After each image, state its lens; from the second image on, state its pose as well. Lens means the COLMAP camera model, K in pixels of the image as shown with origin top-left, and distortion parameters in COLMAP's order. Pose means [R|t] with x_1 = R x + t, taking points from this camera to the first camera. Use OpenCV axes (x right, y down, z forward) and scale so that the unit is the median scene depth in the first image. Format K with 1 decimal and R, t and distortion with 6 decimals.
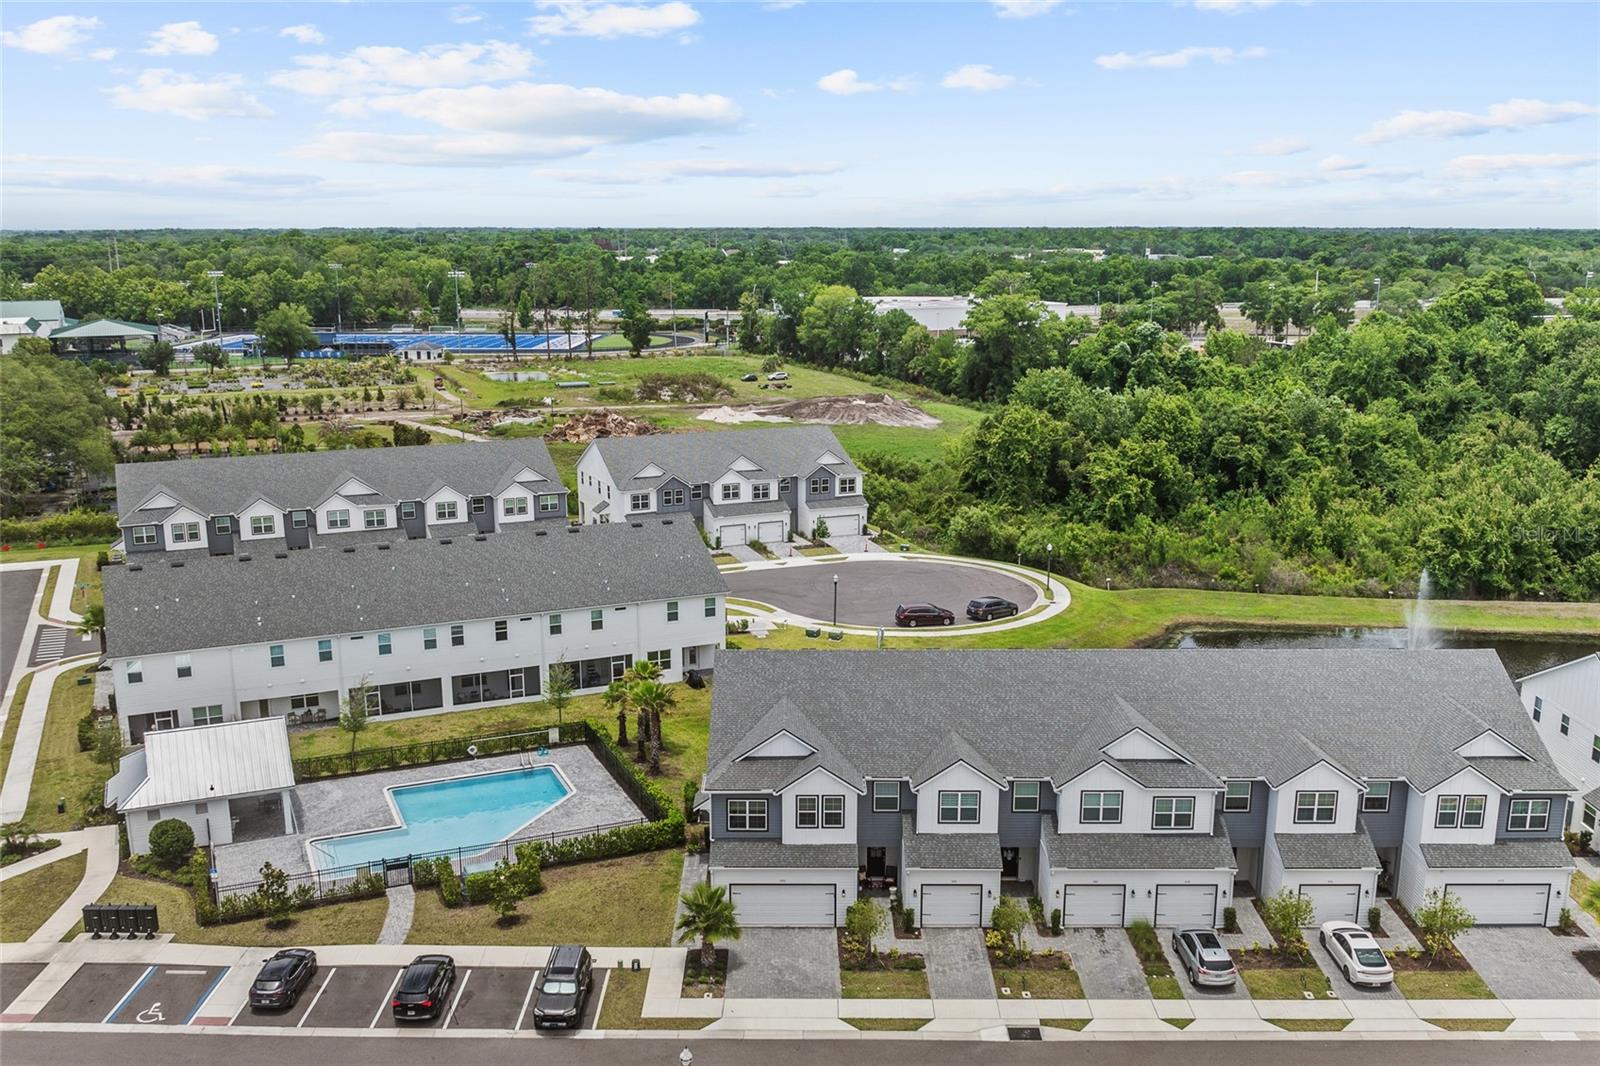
lens RADIAL K [[1452.4, 0, 794.3], [0, 1452.4, 586.1], [0, 0, 1]] dist [0.002915, -0.058543]
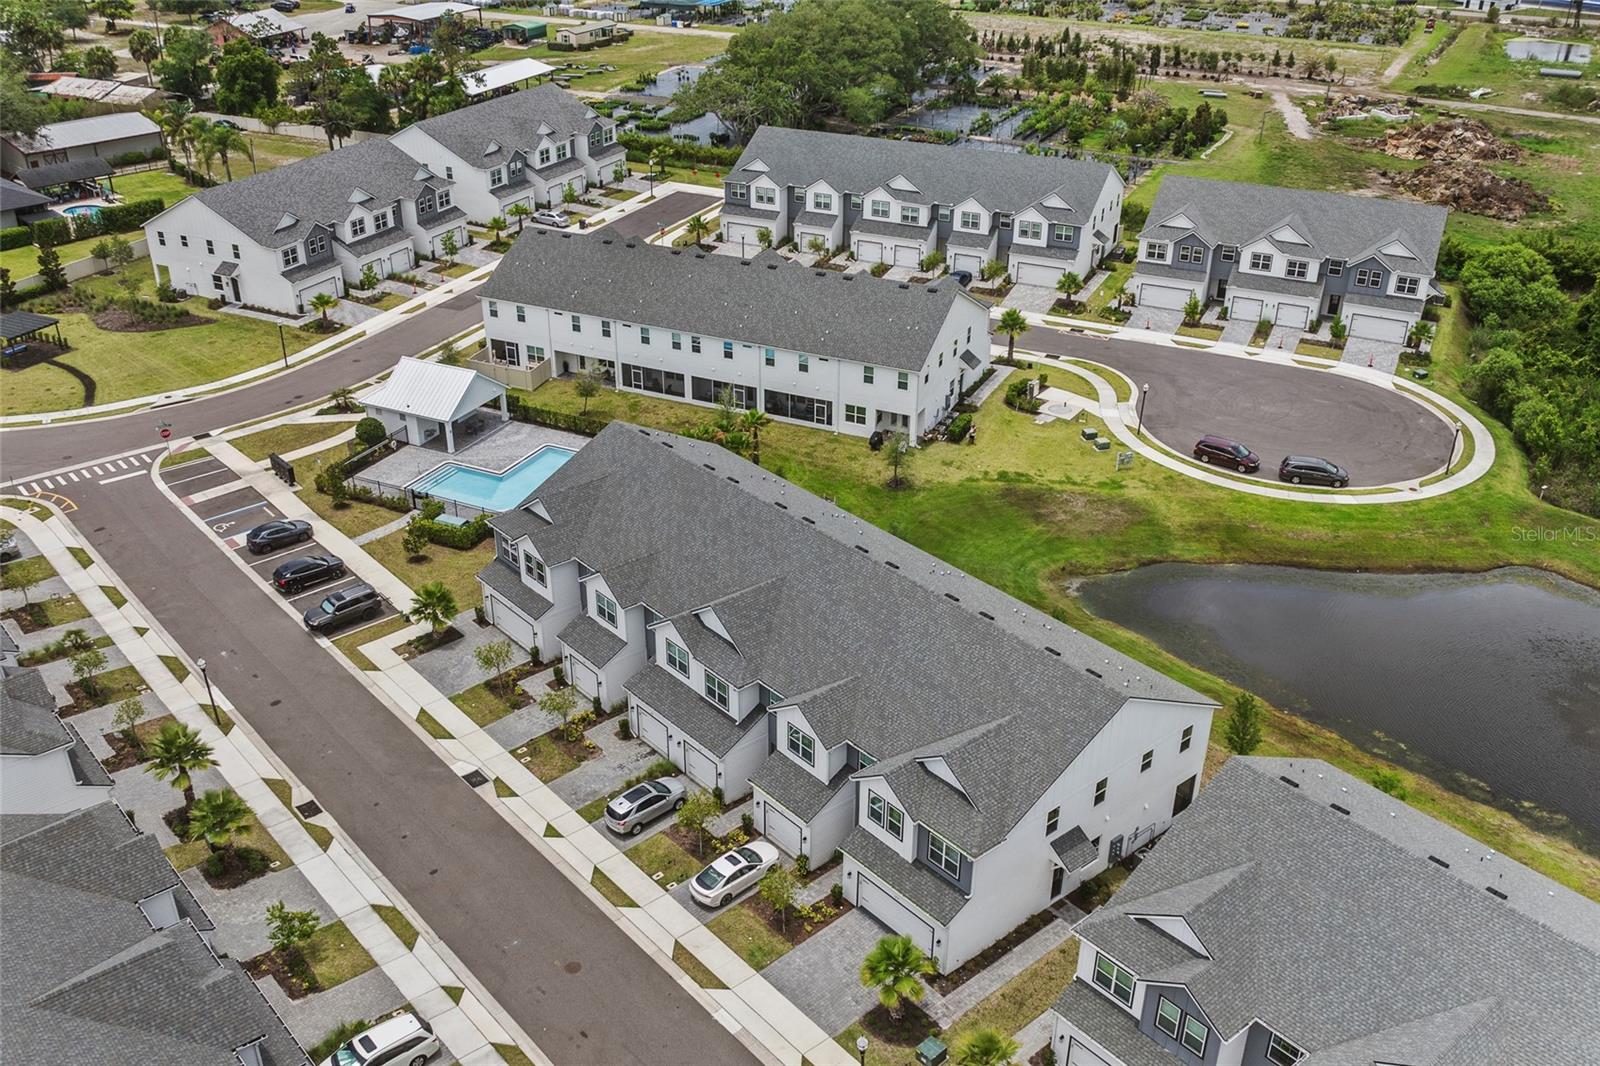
lens RADIAL K [[1452.4, 0, 794.3], [0, 1452.4, 586.1], [0, 0, 1]] dist [0.002915, -0.058543]
pose [[0.652178, 0.379466, -0.656255, 0.690126], [-0.188604, 0.919697, 0.344363, -0.212278], [0.734229, -0.100813, 0.671375, 0.221501]]
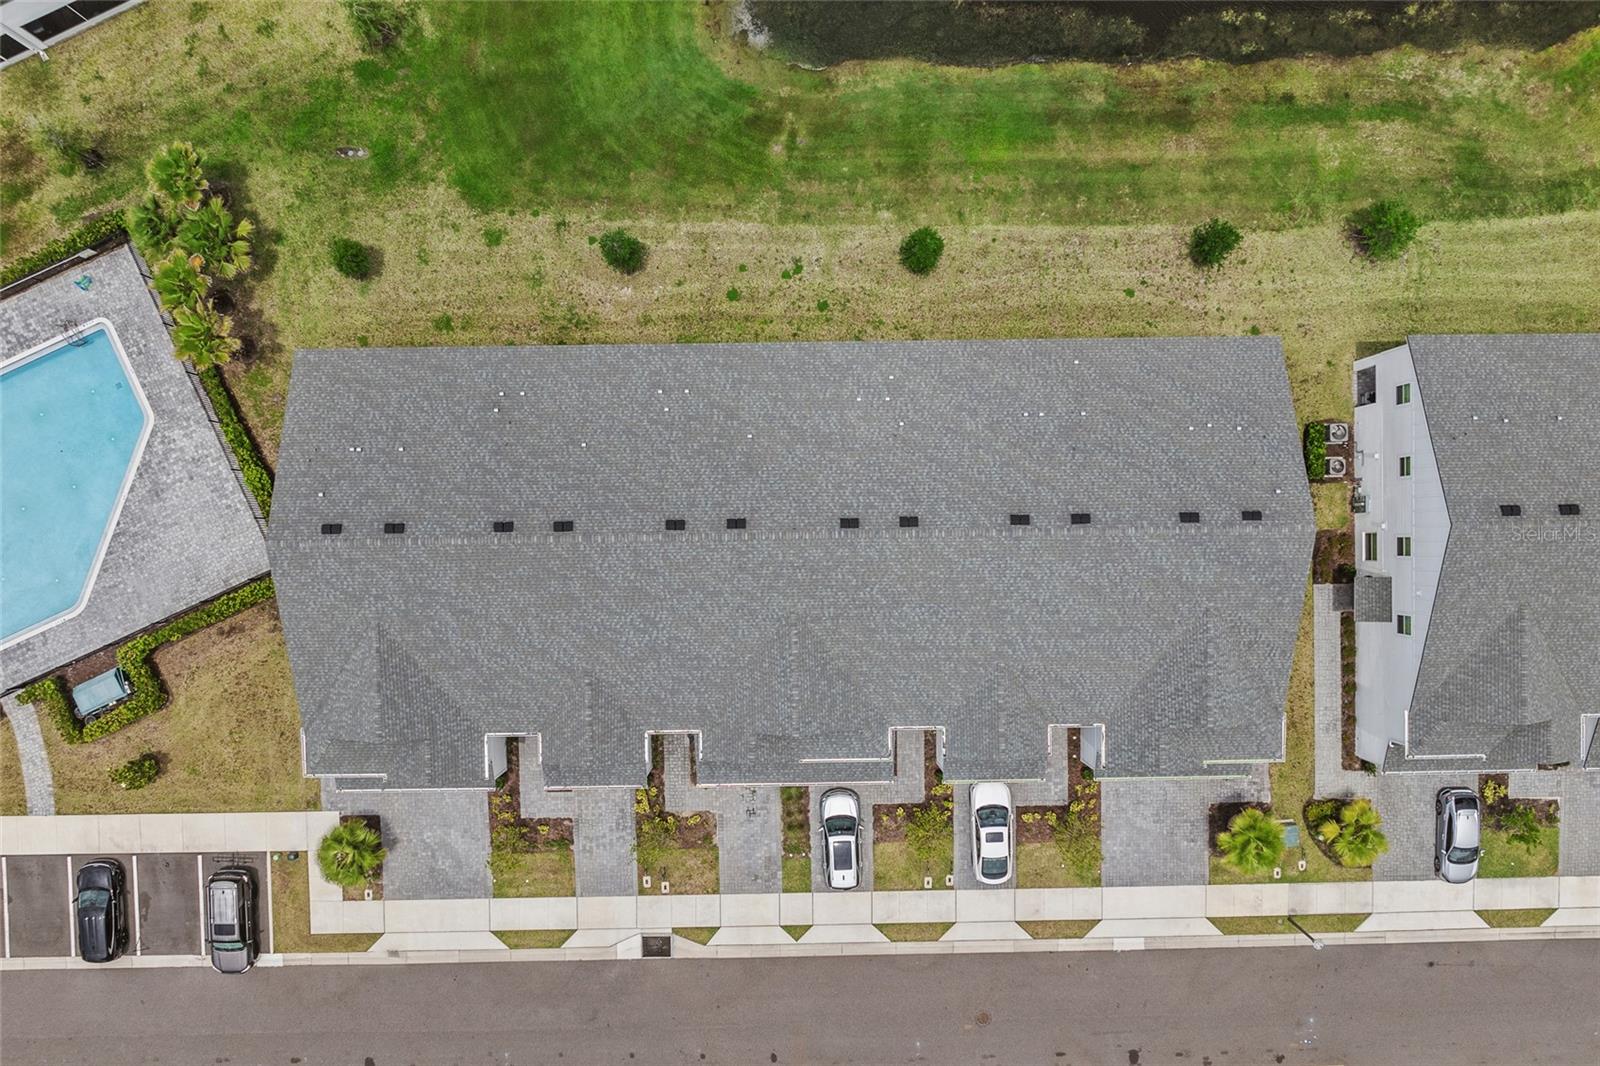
lens RADIAL K [[1451.0, 0, 794.0], [0, 1451.0, 579.2], [0, 0, 1]] dist [-0.003041, -0.027895]
pose [[0.999684, -0.022480, 0.011263, 0.159307], [-0.006187, 0.214242, 0.976761, -0.524141], [-0.024371, -0.976522, 0.214035, 0.636019]]
